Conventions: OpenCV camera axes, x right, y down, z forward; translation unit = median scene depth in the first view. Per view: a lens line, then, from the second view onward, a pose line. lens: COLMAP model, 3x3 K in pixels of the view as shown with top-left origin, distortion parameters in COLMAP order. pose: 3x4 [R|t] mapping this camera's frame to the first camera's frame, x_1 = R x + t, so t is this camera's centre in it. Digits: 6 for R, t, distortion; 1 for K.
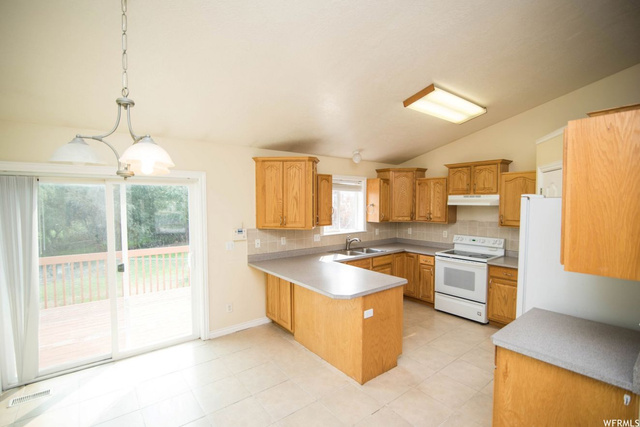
lens RADIAL K [[304.1, 0, 320.4], [0, 304.1, 217.0], [0, 0, 1]] dist [-0.013492, 0.000936]
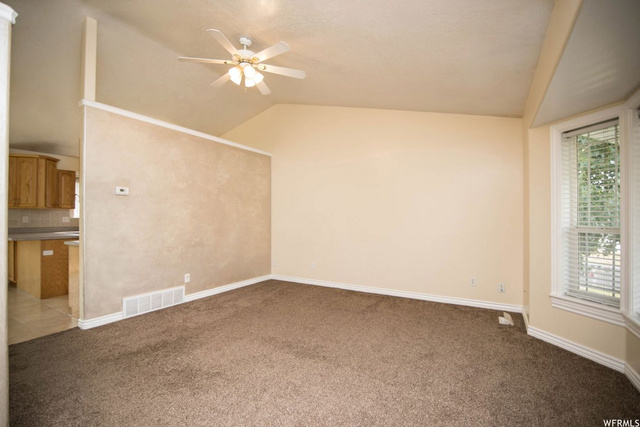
lens RADIAL K [[304.1, 0, 320.4], [0, 304.1, 217.0], [0, 0, 1]] dist [-0.013492, 0.000936]
pose [[0.940894, 0.003975, 0.338677, 0.604854], [0.014905, 0.998477, -0.053127, 0.149368], [-0.338372, 0.055034, 0.939402, -0.600619]]
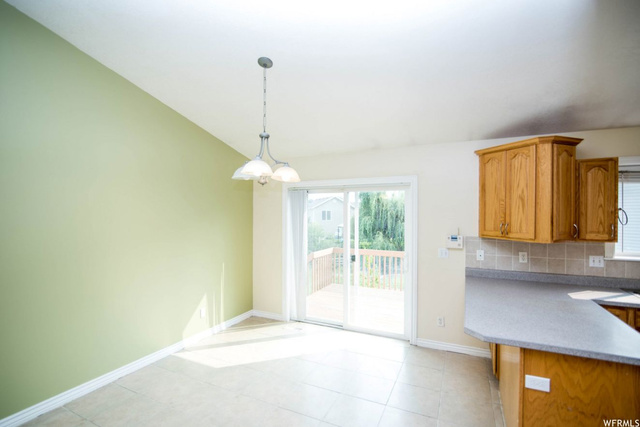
lens RADIAL K [[304.1, 0, 320.4], [0, 304.1, 217.0], [0, 0, 1]] dist [-0.013492, 0.000936]
pose [[0.439106, 0.006670, -0.898410, 0.311762], [-0.051800, 0.998497, -0.017904, 0.018507], [0.896941, 0.054399, 0.438792, 0.224141]]
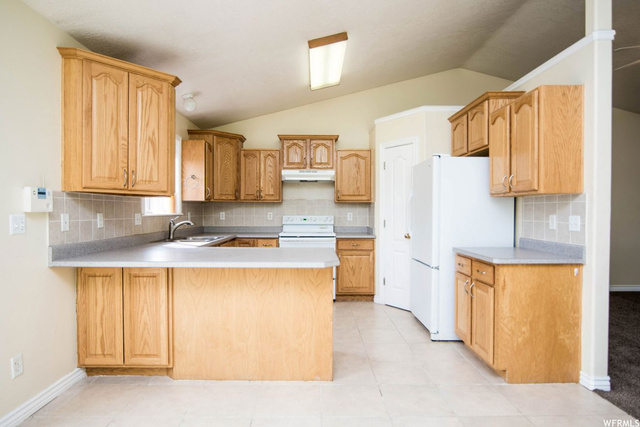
lens RADIAL K [[368.2, 0, 324.8], [0, 368.2, 217.4], [0, 0, 1]] dist [-0.020798, -0.000196]
pose [[0.603381, -0.011487, 0.797370, -0.389507], [0.040103, 0.999068, -0.015954, 0.096384], [-0.796444, 0.041603, 0.603280, 0.274930]]
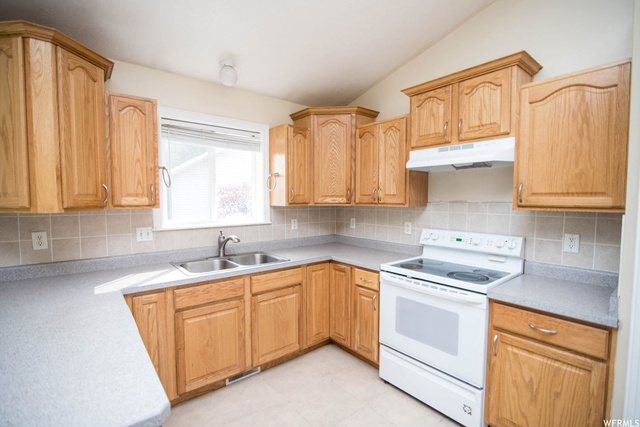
lens RADIAL K [[304.1, 0, 320.4], [0, 304.1, 217.0], [0, 0, 1]] dist [-0.013492, 0.000936]
pose [[0.999927, 0.001402, 0.012022, 0.285529], [-0.001483, 0.999976, 0.006780, 0.038331], [-0.012012, -0.006797, 0.999905, 0.529931]]
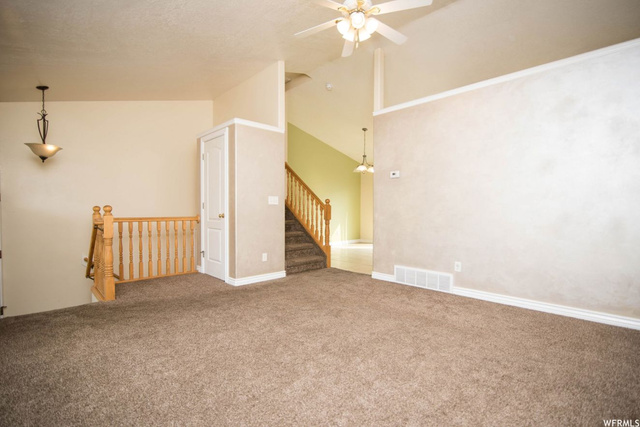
lens RADIAL K [[304.1, 0, 320.4], [0, 304.1, 217.0], [0, 0, 1]] dist [-0.013492, 0.000936]
pose [[0.099827, 0.029921, -0.994555, 1.305130], [-0.052699, 0.998304, 0.024744, 0.150889], [0.993608, 0.049942, 0.101235, -0.000200]]
